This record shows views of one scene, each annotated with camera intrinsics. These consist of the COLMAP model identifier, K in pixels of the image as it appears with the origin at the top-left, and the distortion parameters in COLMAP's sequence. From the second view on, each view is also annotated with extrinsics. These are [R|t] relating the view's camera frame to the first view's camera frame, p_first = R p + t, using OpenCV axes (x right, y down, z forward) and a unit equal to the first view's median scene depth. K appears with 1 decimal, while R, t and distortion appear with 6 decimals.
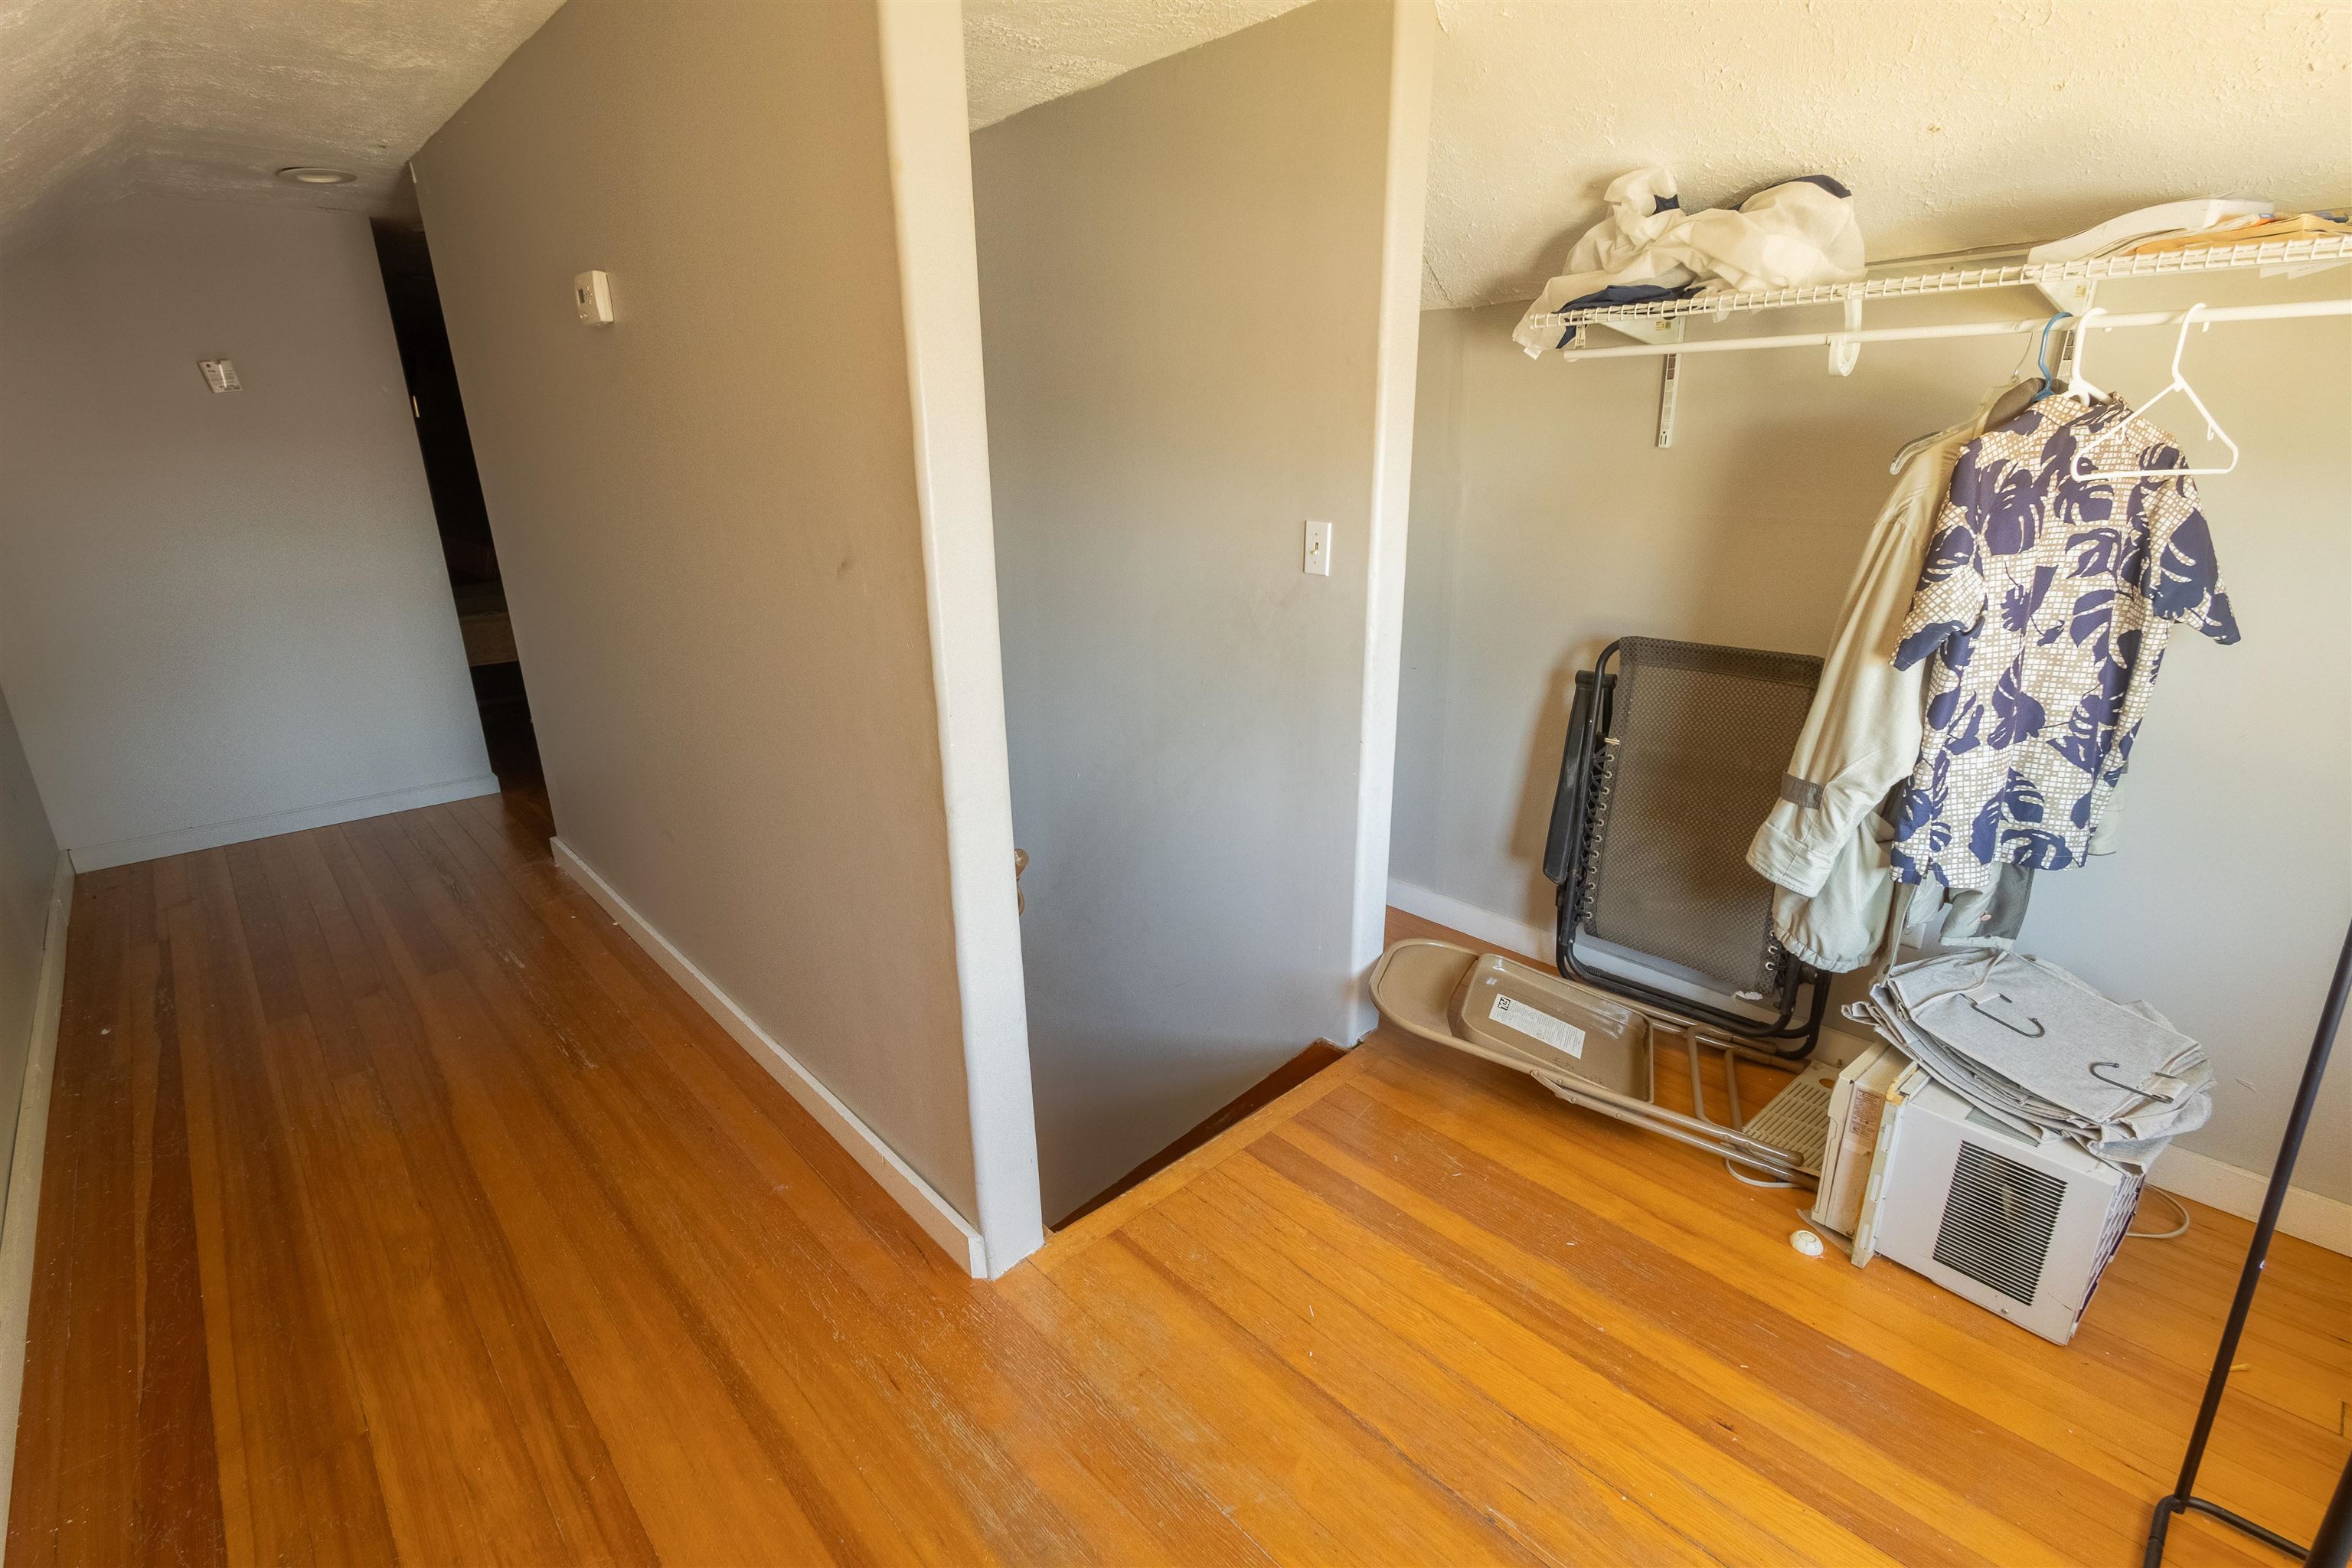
lens RADIAL K [[1079.9, 0, 1182.7], [0, 1079.9, 778.2], [0, 0, 1]] dist [0.011662, -0.000377]
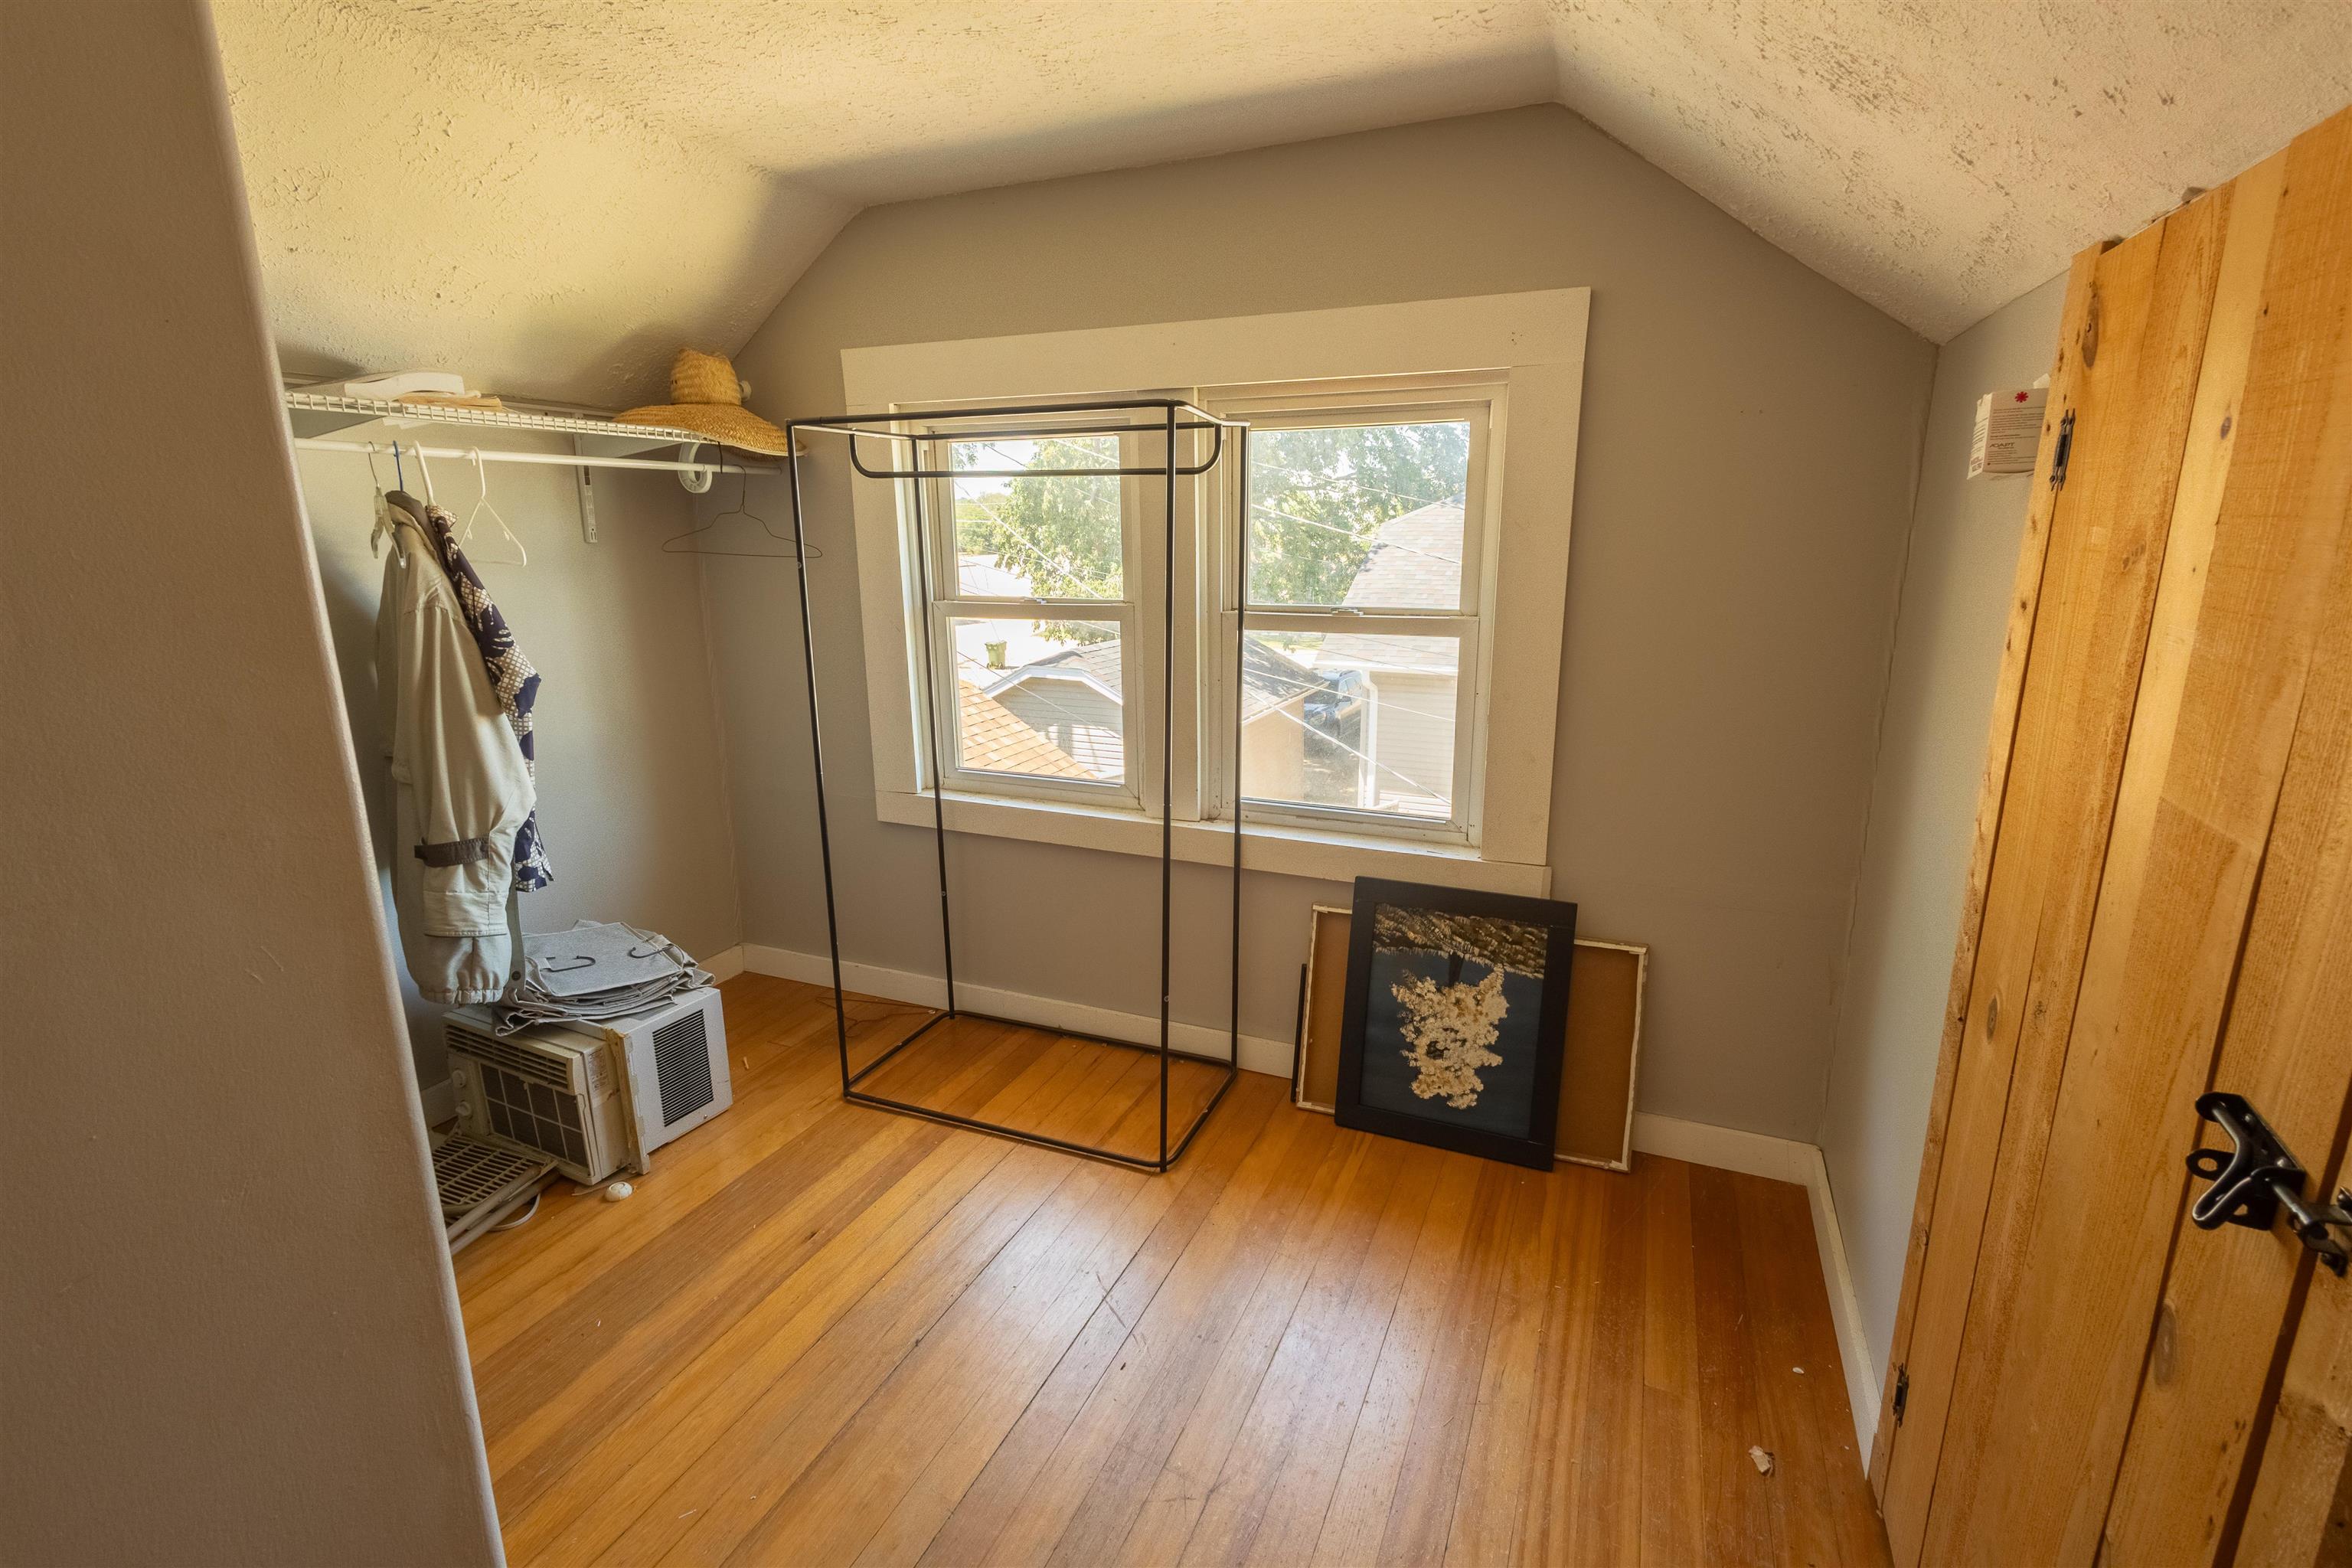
lens RADIAL K [[1079.9, 0, 1181.3], [0, 1079.9, 785.5], [0, 0, 1]] dist [0.011662, -0.000377]
pose [[-0.406457, -0.197892, 0.891982, -0.739592], [0.287329, 0.899047, 0.330389, -0.216321], [-0.867315, 0.390581, -0.308564, 0.734824]]
